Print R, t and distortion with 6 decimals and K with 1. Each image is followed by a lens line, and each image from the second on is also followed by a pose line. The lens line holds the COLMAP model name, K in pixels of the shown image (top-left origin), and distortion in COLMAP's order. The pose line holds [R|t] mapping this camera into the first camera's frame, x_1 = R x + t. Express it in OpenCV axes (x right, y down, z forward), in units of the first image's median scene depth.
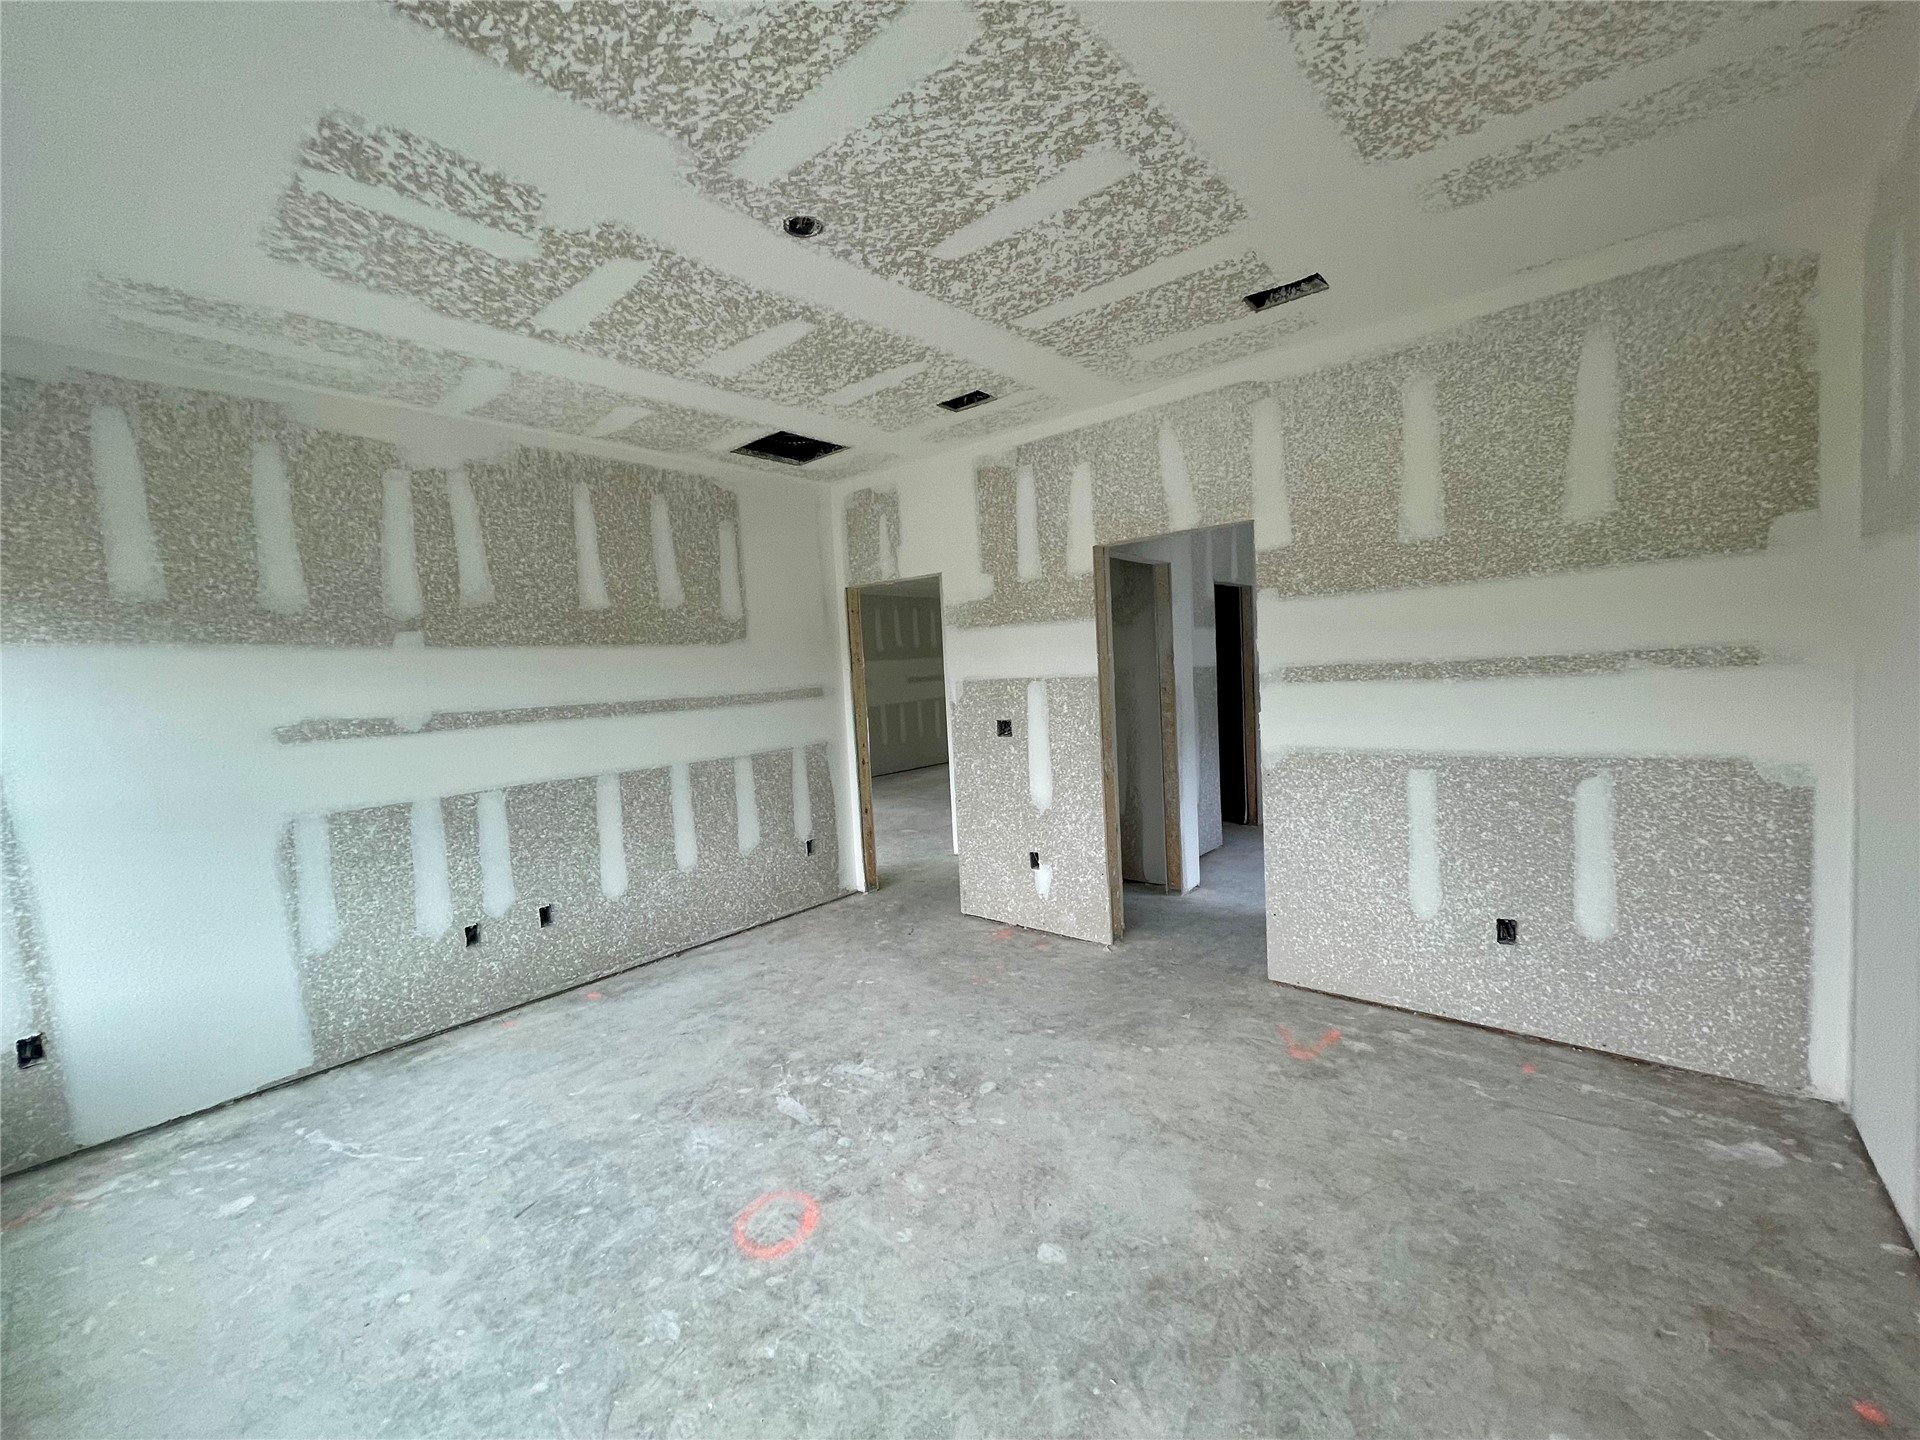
lens RADIAL K [[776.6, 0, 960.2], [0, 776.6, 717.4], [0, 0, 1]] dist [0.000350, 0.000451]
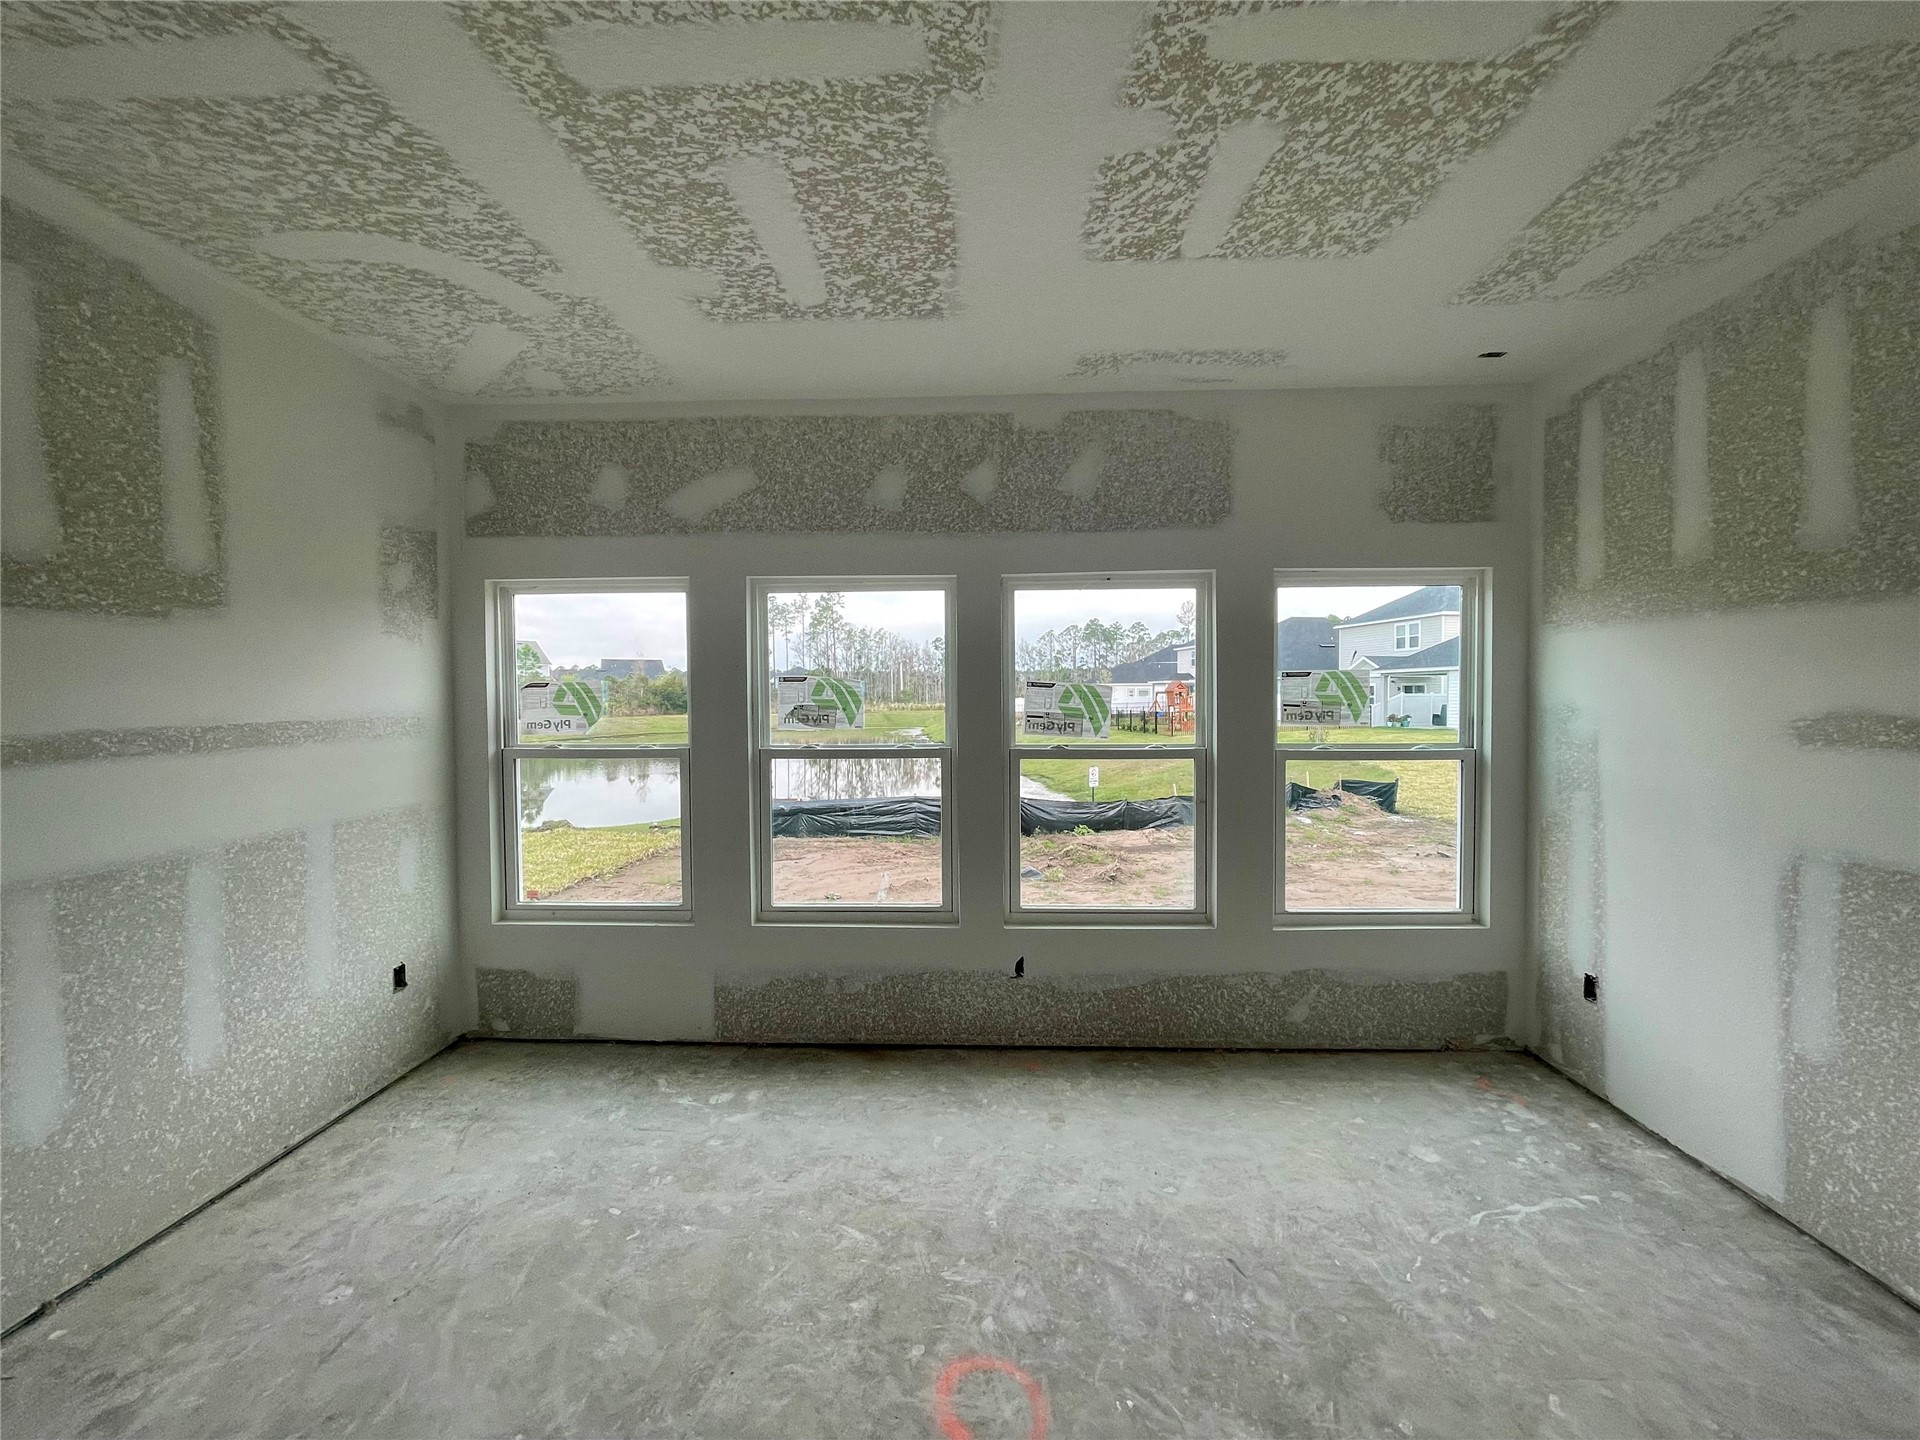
lens RADIAL K [[776.6, 0, 961.7], [0, 776.6, 720.5], [0, 0, 1]] dist [0.000350, 0.000451]
pose [[-0.782846, 0.077440, -0.617378, 0.178686], [0.011204, 0.993818, 0.110451, -0.089371], [0.622114, 0.079549, -0.778875, 1.331674]]
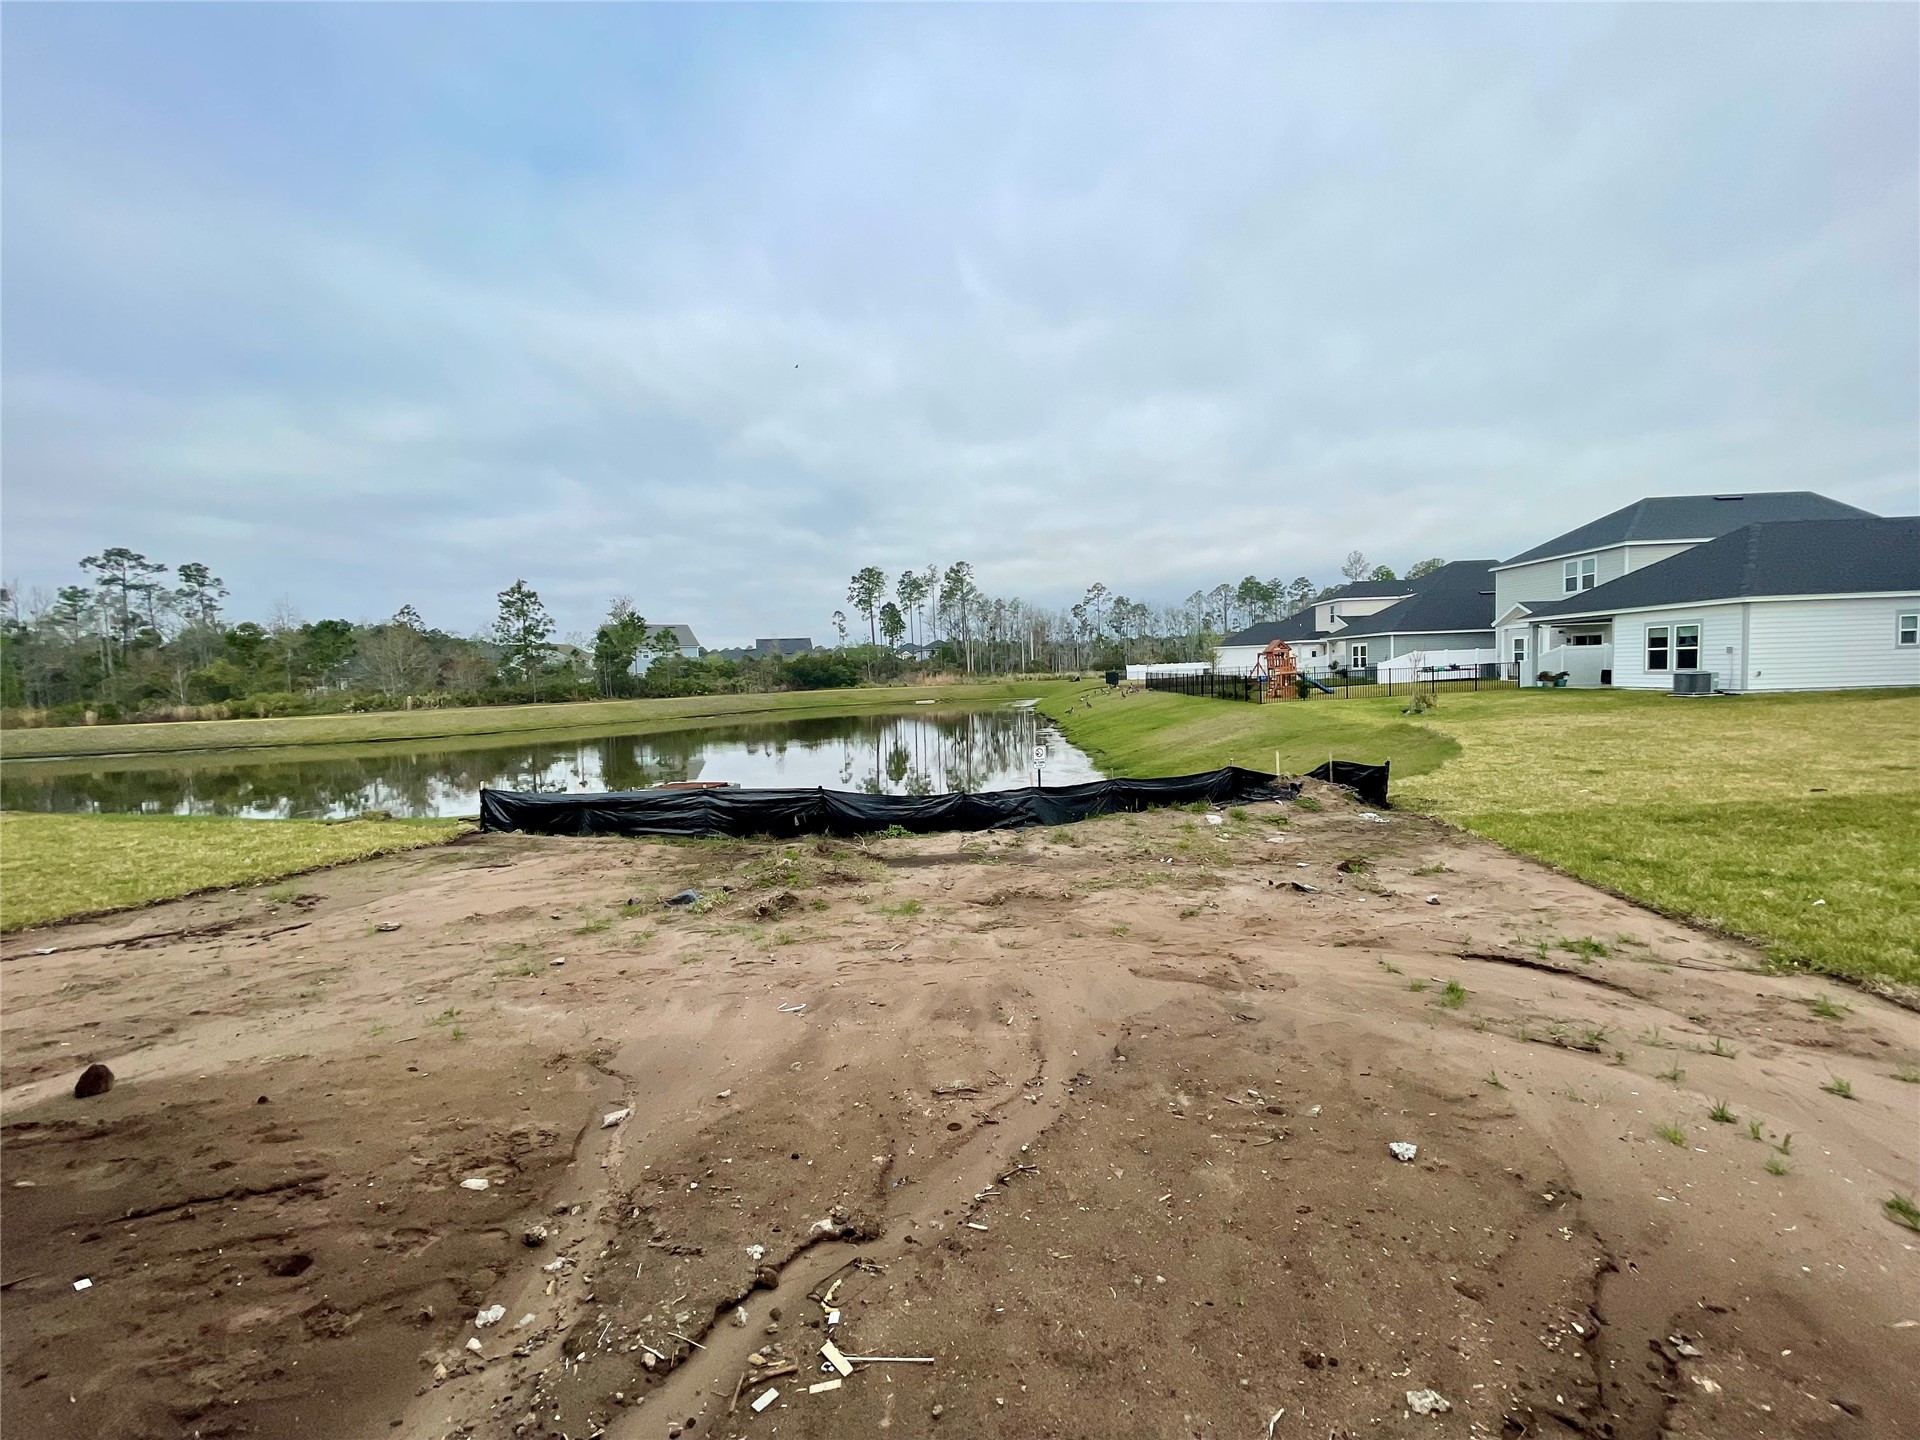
lens RADIAL K [[776.6, 0, 963.9], [0, 776.6, 708.1], [0, 0, 1]] dist [0.000350, 0.000451]
pose [[-0.891007, 0.106610, -0.441294, -2.077870], [0.056155, 0.990453, 0.125897, 0.061592], [0.450502, 0.087394, -0.888487, 1.629239]]
